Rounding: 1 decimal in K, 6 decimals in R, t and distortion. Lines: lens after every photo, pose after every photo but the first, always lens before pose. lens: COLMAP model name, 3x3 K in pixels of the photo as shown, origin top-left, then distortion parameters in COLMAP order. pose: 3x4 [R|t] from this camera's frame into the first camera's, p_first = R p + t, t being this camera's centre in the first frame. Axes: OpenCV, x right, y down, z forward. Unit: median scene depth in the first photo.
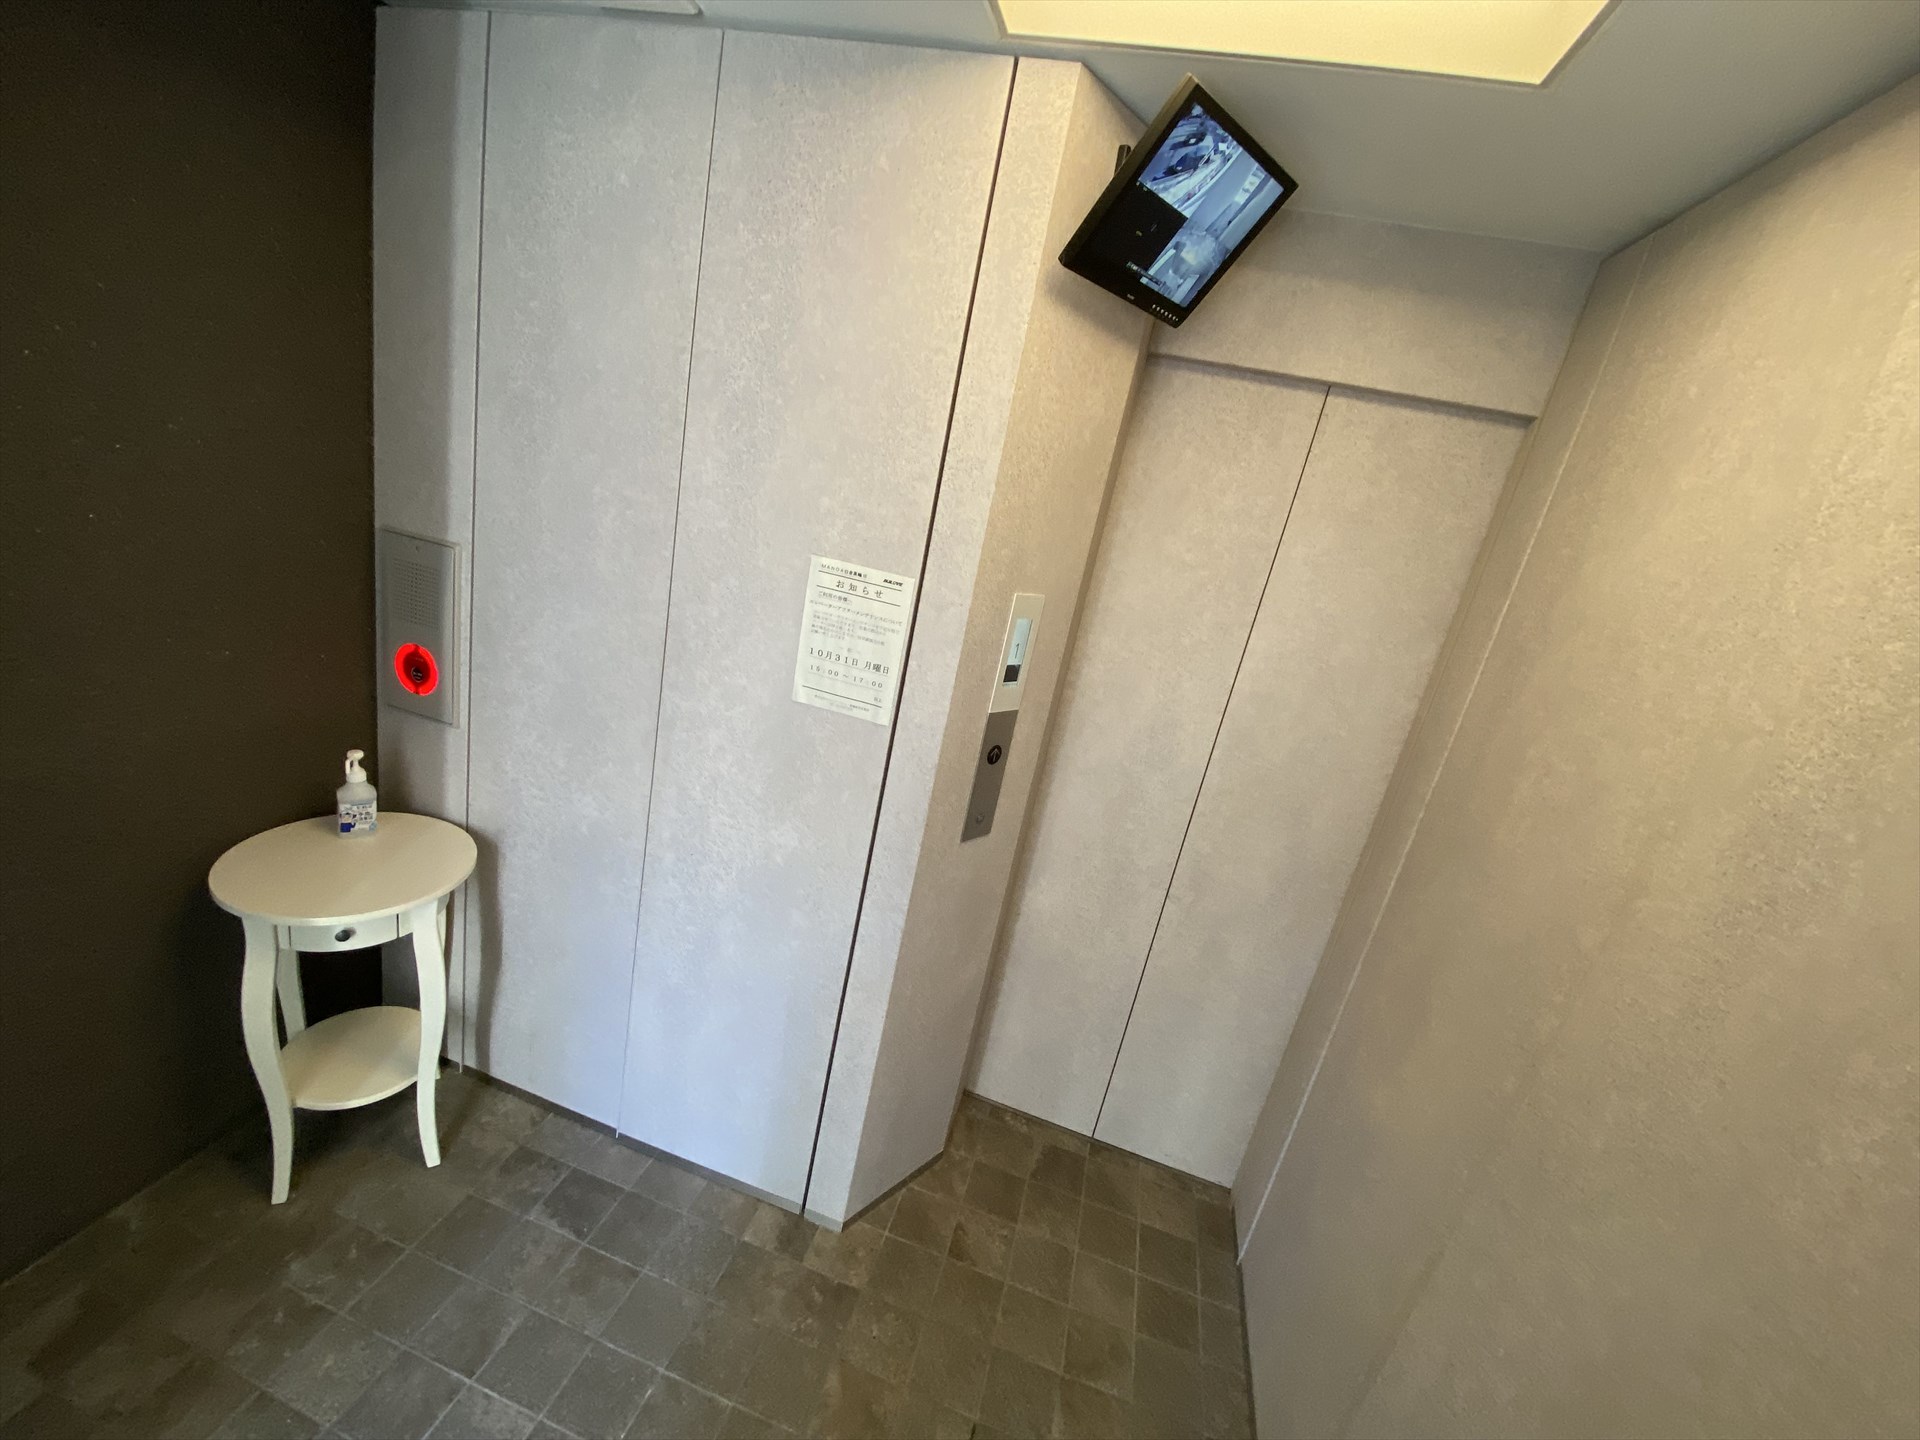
lens RADIAL K [[770.2, 0, 965.3], [0, 770.2, 724.0], [0, 0, 1]] dist [0.025267, -0.015608]
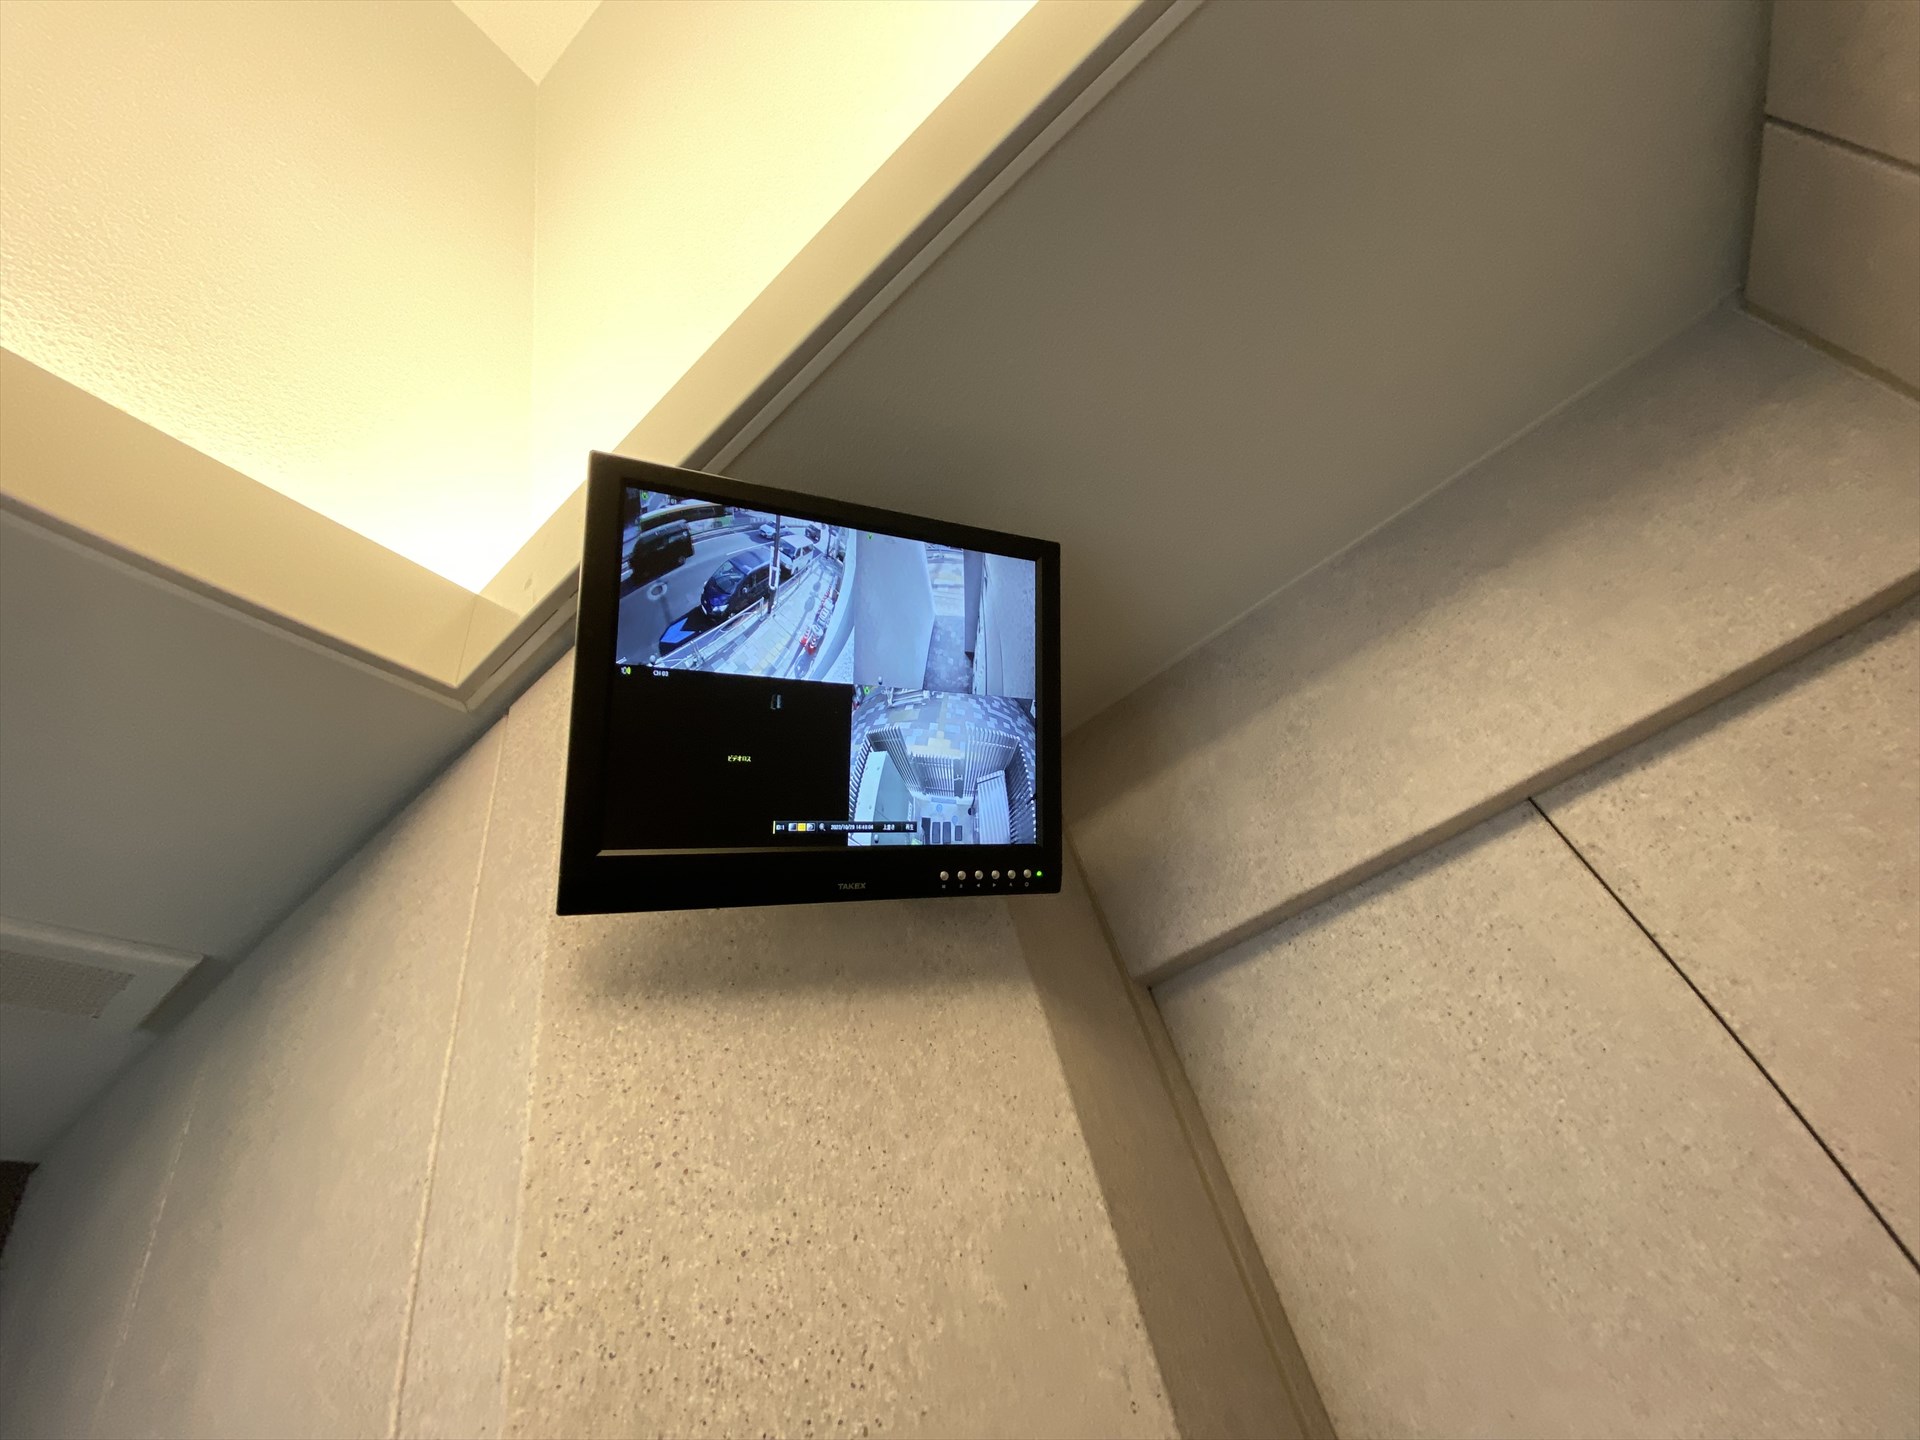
lens RADIAL K [[775.2, 0, 960.0], [0, 775.2, 720.0], [0, 0, 1]] dist [0.011066, -0.015976]
pose [[0.829736, -0.558043, -0.011263, 0.255157], [0.292402, 0.451774, -0.842853, -0.202492], [0.475436, 0.696052, 0.538026, 0.626157]]
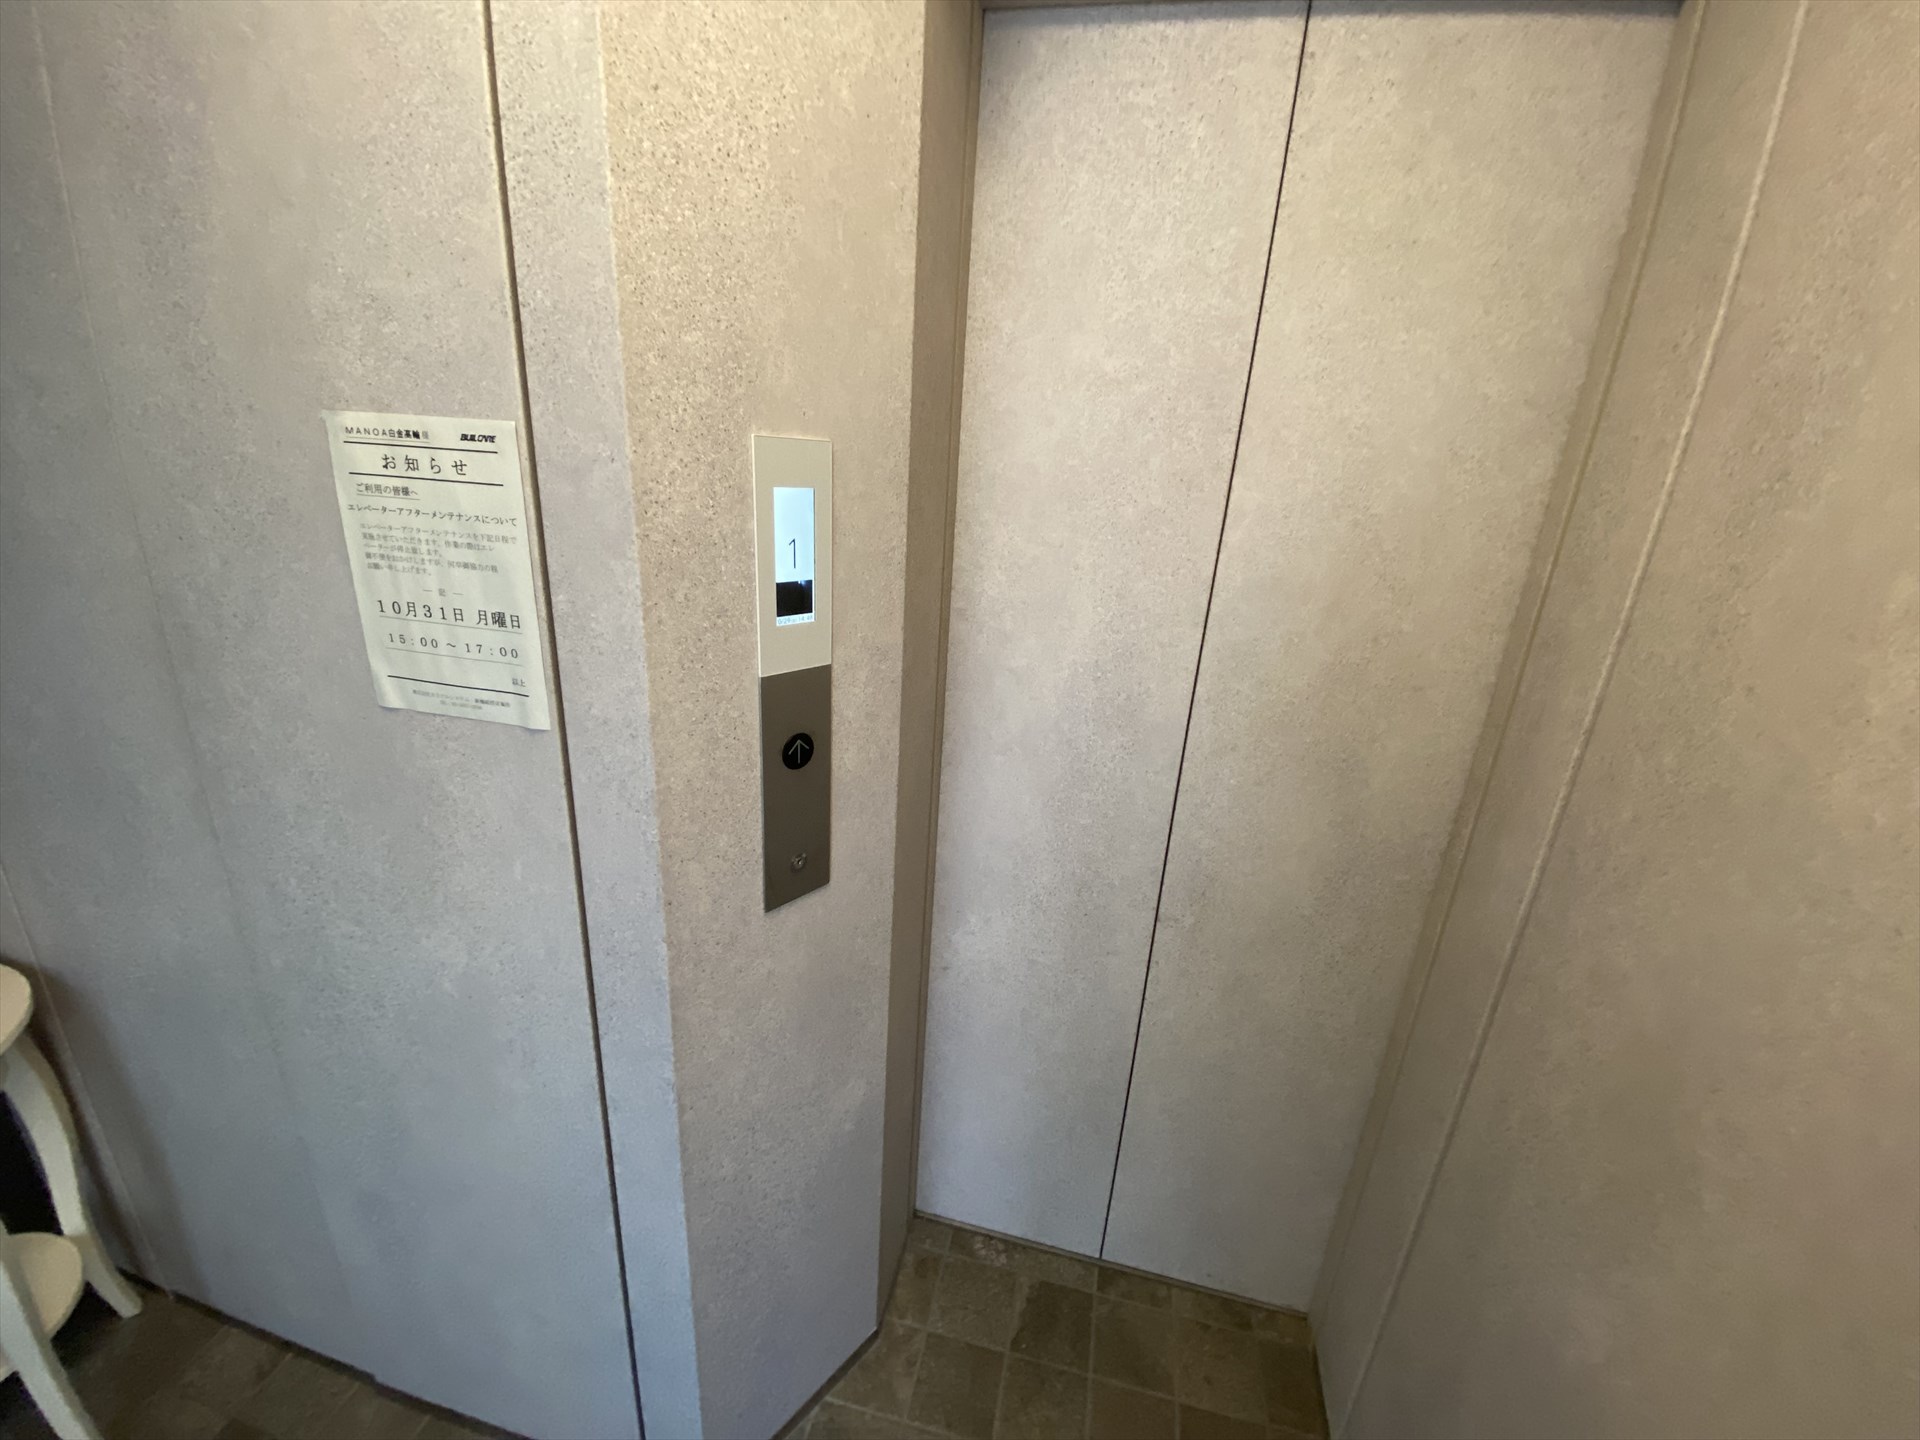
lens RADIAL K [[775.2, 0, 960.0], [0, 775.2, 720.0], [0, 0, 1]] dist [0.011066, -0.015976]
pose [[0.989910, -0.140753, -0.016359, 0.166683], [0.141259, 0.989334, 0.035552, 0.015231], [0.011180, -0.037504, 0.999234, 0.448509]]
